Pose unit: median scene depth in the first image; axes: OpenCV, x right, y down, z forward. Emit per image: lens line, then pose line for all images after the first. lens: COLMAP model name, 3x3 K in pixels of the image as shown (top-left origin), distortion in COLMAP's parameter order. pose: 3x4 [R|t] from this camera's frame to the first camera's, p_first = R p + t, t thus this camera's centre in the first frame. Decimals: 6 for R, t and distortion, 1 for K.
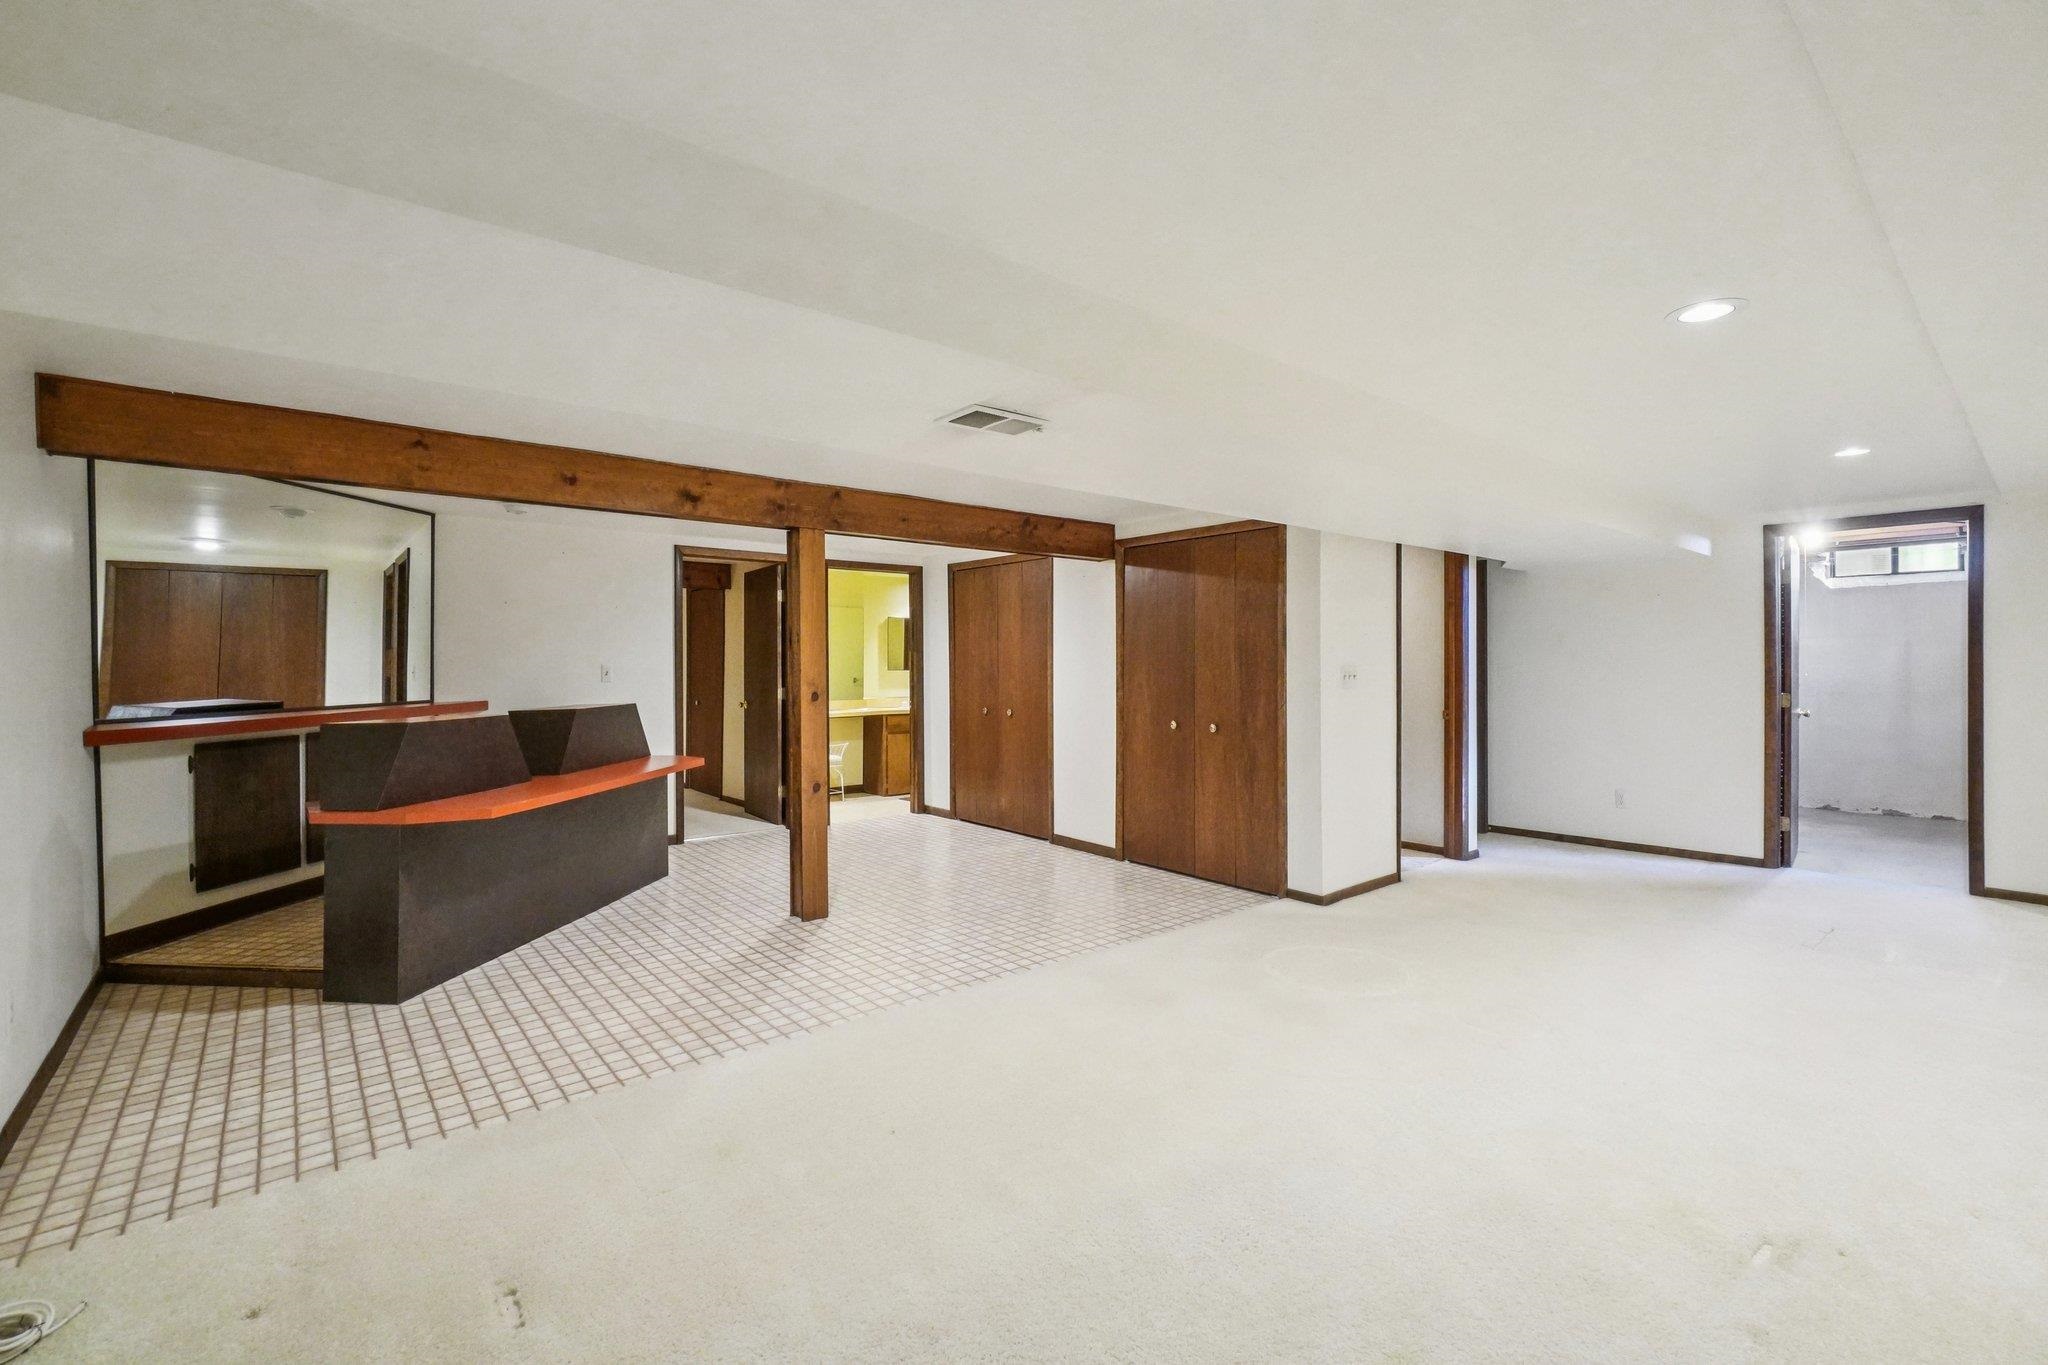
lens RADIAL K [[884.9, 0, 1019.1], [0, 884.9, 679.1], [0, 0, 1]] dist [-0.005355, 0.000450]
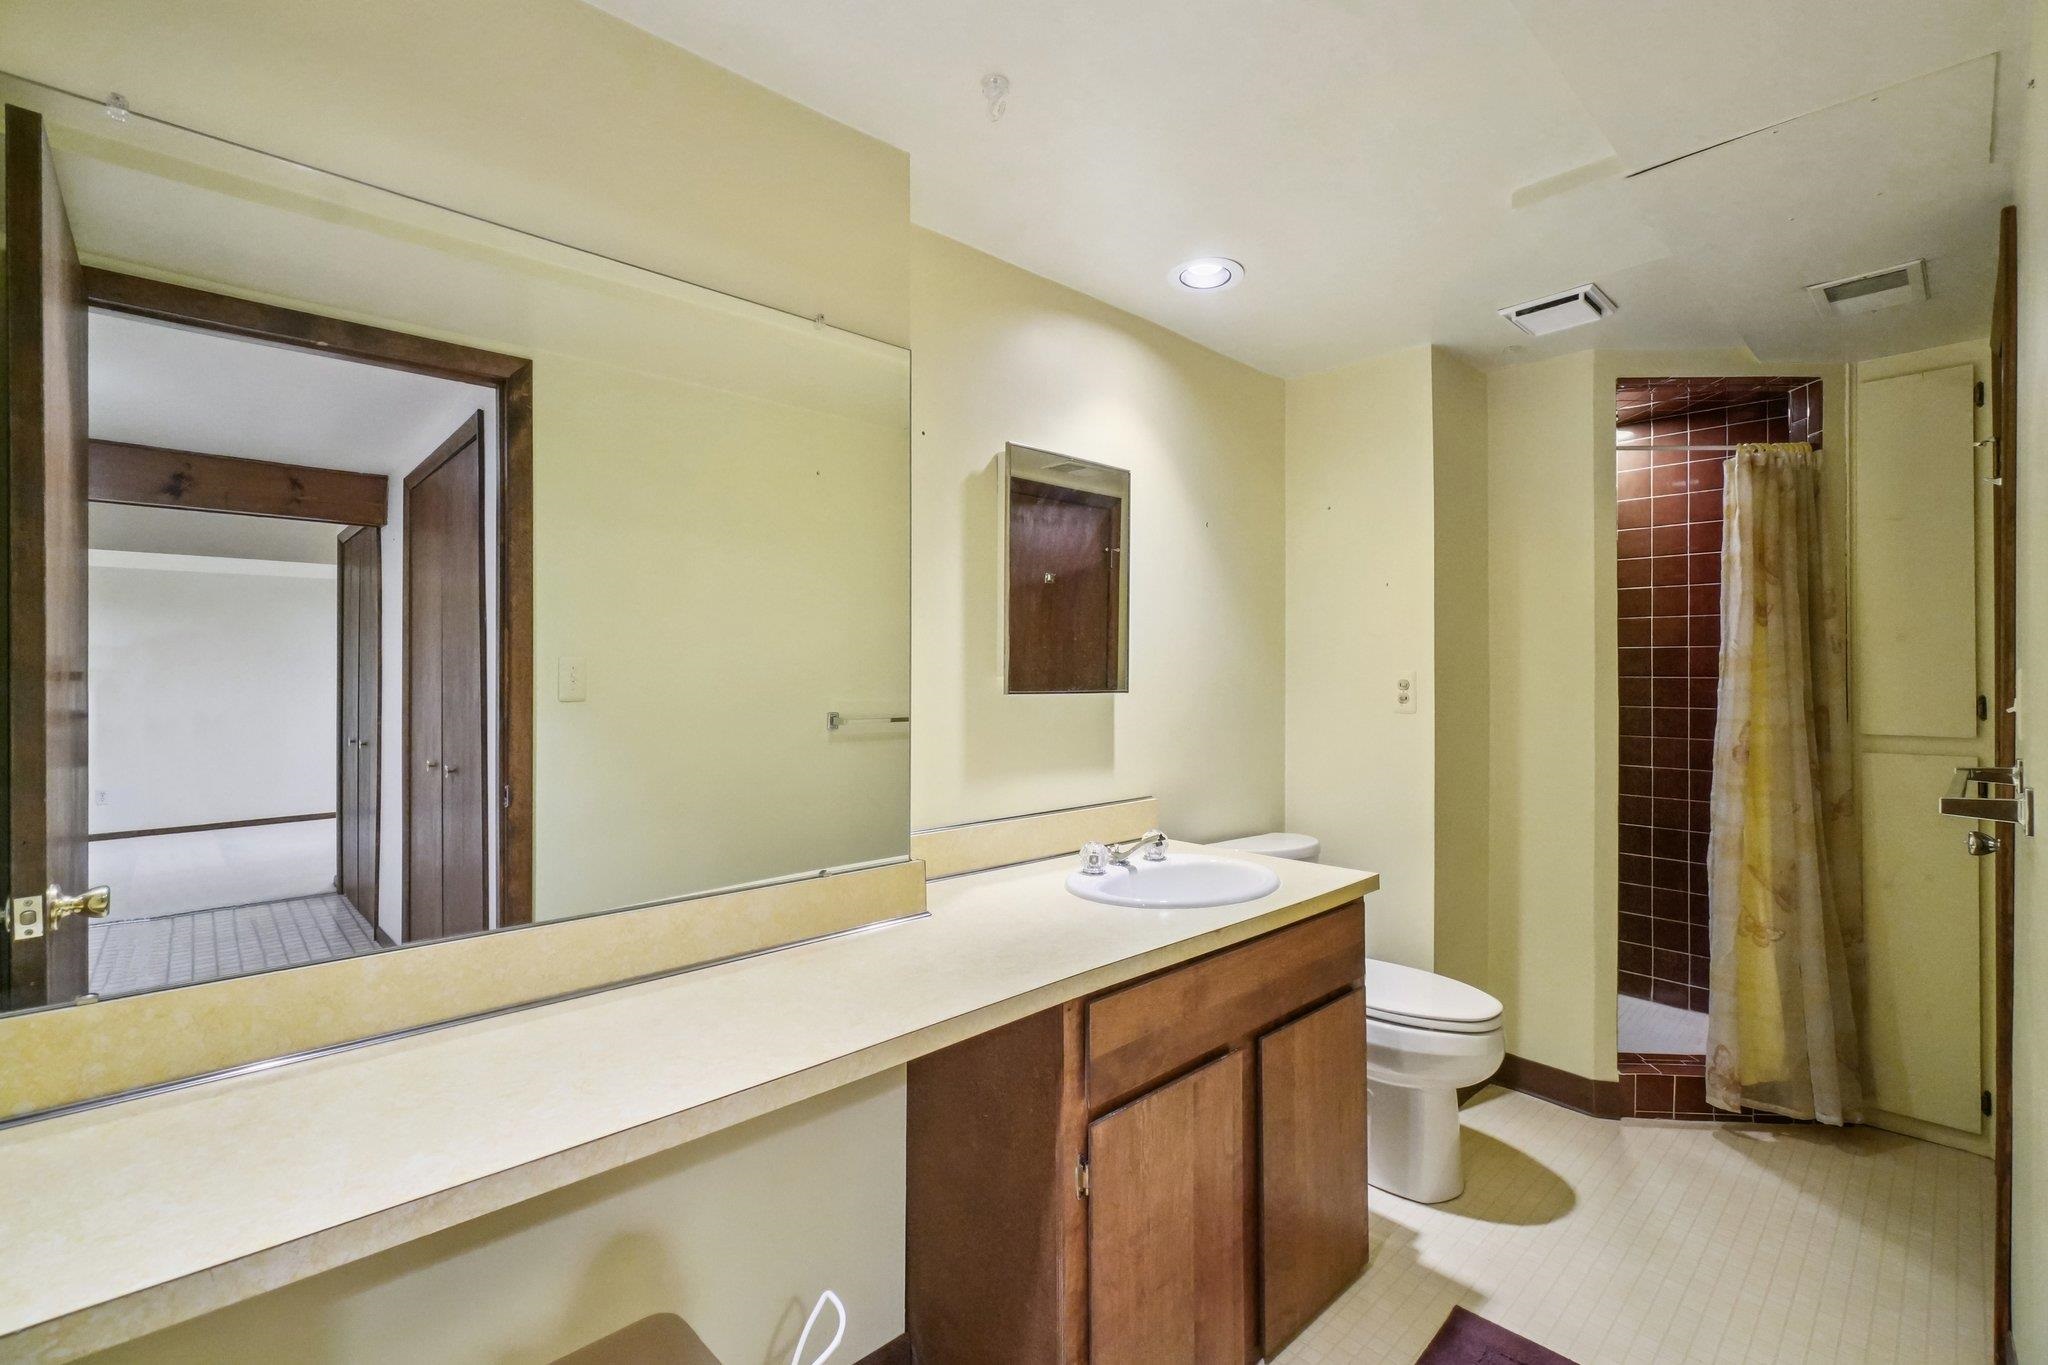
lens RADIAL K [[884.9, 0, 1029.6], [0, 884.9, 672.8], [0, 0, 1]] dist [-0.005355, 0.000450]
pose [[0.998688, -0.007346, 0.050675, -0.165967], [0.007124, 0.999964, 0.004553, -0.015830], [-0.050707, -0.004186, 0.998705, 0.848306]]
